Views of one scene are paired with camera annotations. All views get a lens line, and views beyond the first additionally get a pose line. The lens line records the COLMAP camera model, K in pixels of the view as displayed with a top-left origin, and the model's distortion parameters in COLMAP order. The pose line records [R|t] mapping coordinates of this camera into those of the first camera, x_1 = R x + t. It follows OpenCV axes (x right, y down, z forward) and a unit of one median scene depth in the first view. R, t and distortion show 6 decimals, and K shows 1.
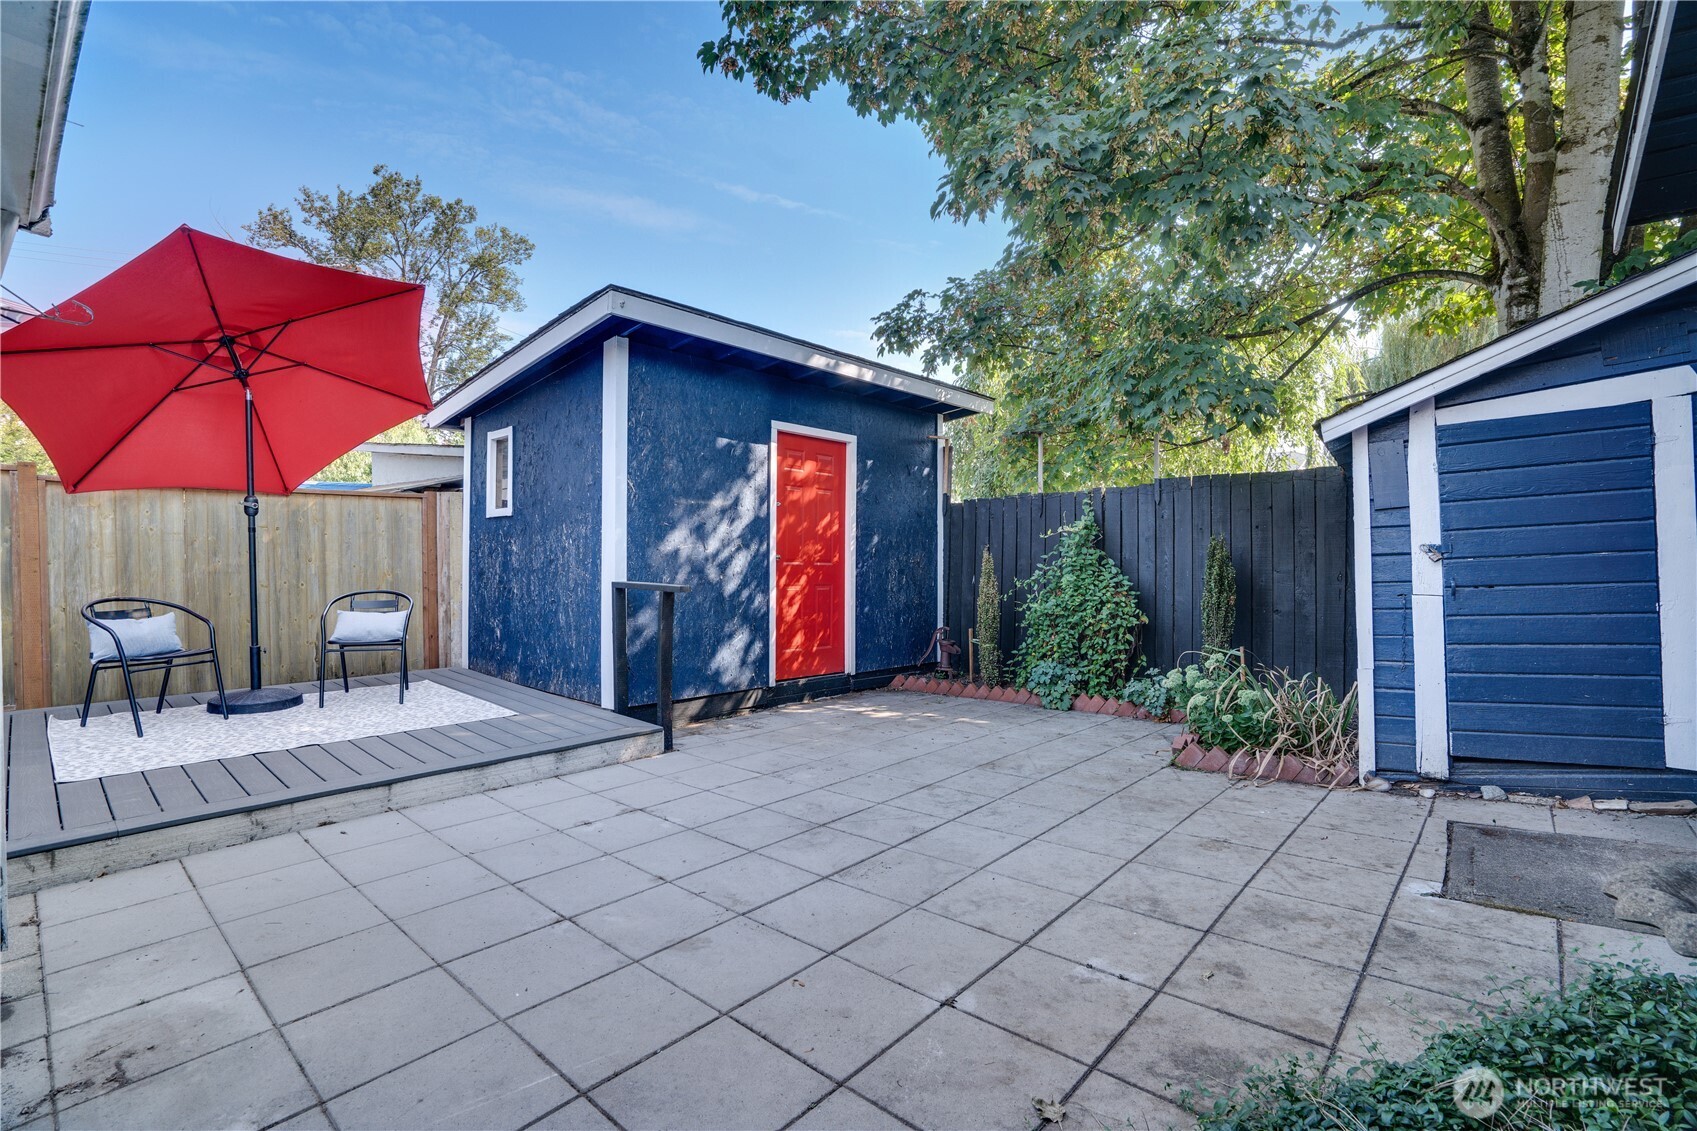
lens RADIAL K [[793.4, 0, 857.7], [0, 793.4, 560.9], [0, 0, 1]] dist [-0.040202, 0.002154]
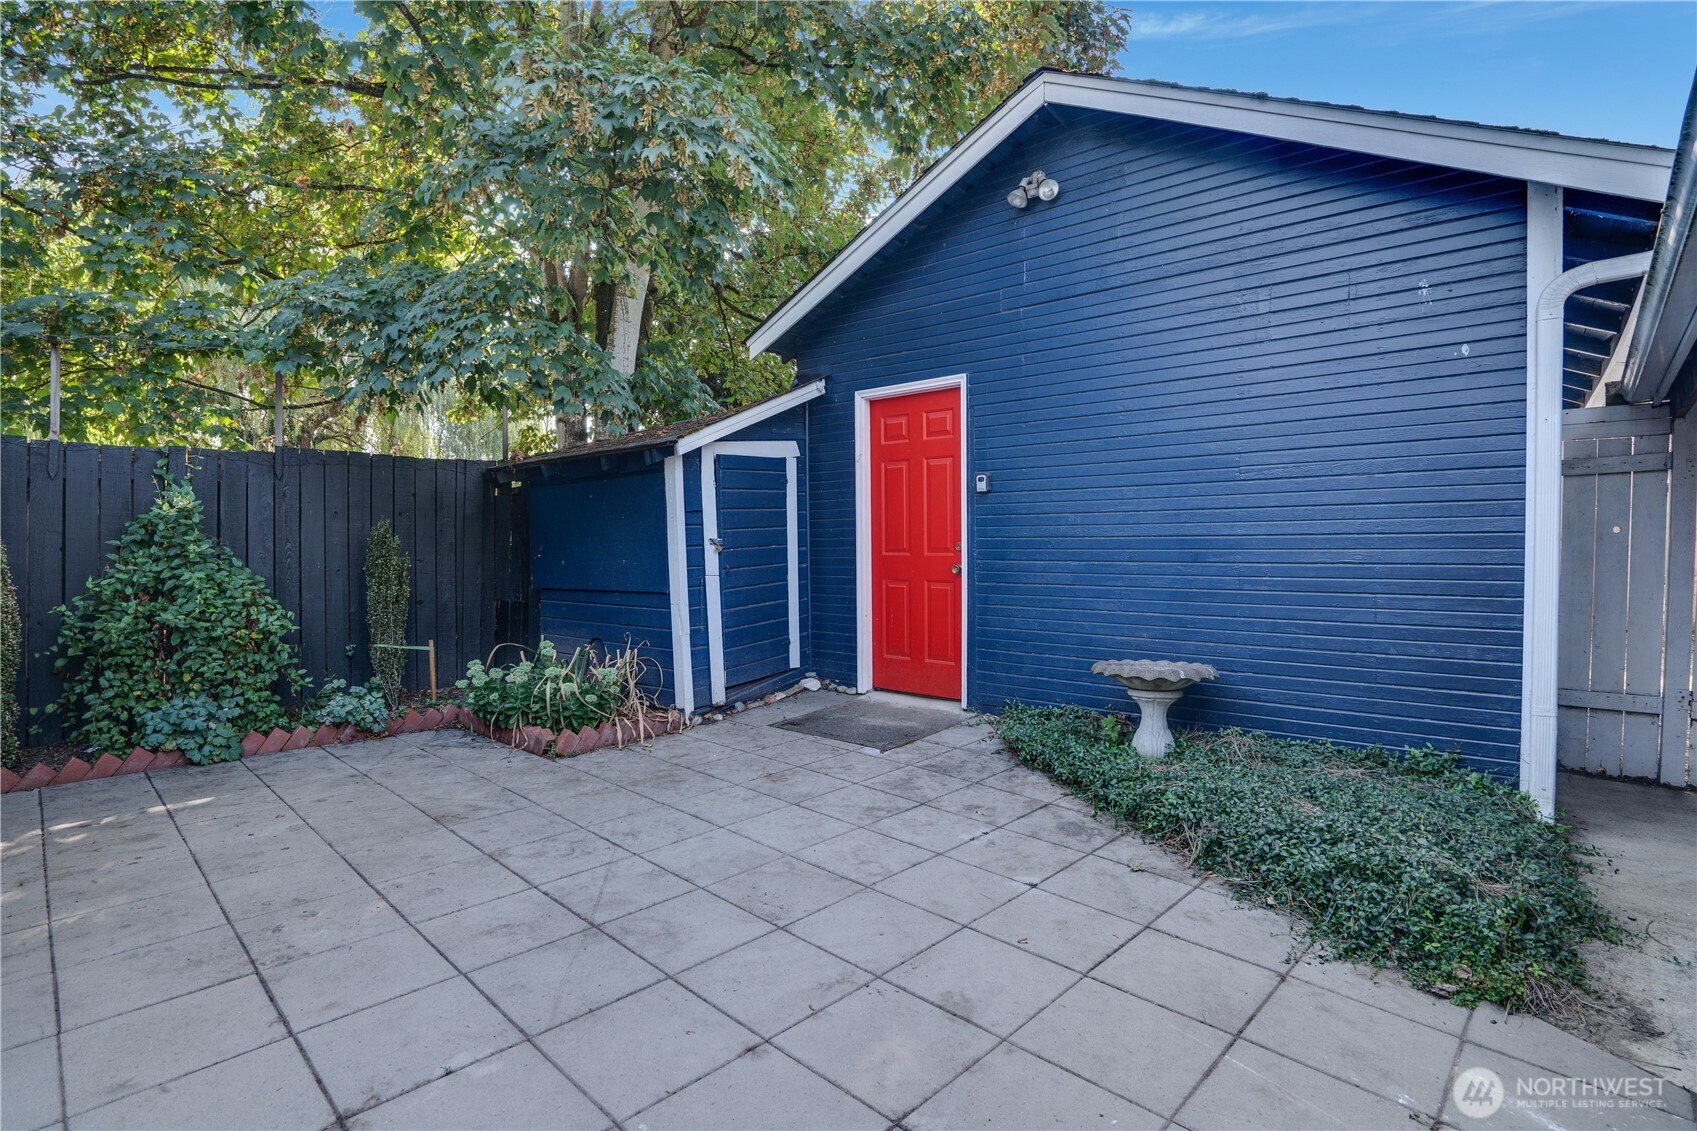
lens RADIAL K [[793.4, 0, 857.7], [0, 793.4, 562.7], [0, 0, 1]] dist [-0.040202, 0.002154]
pose [[0.041717, -0.011250, 0.999066, -0.743516], [-0.005084, 0.999921, 0.011472, 0.002873], [-0.999117, -0.005558, 0.041656, 0.757503]]
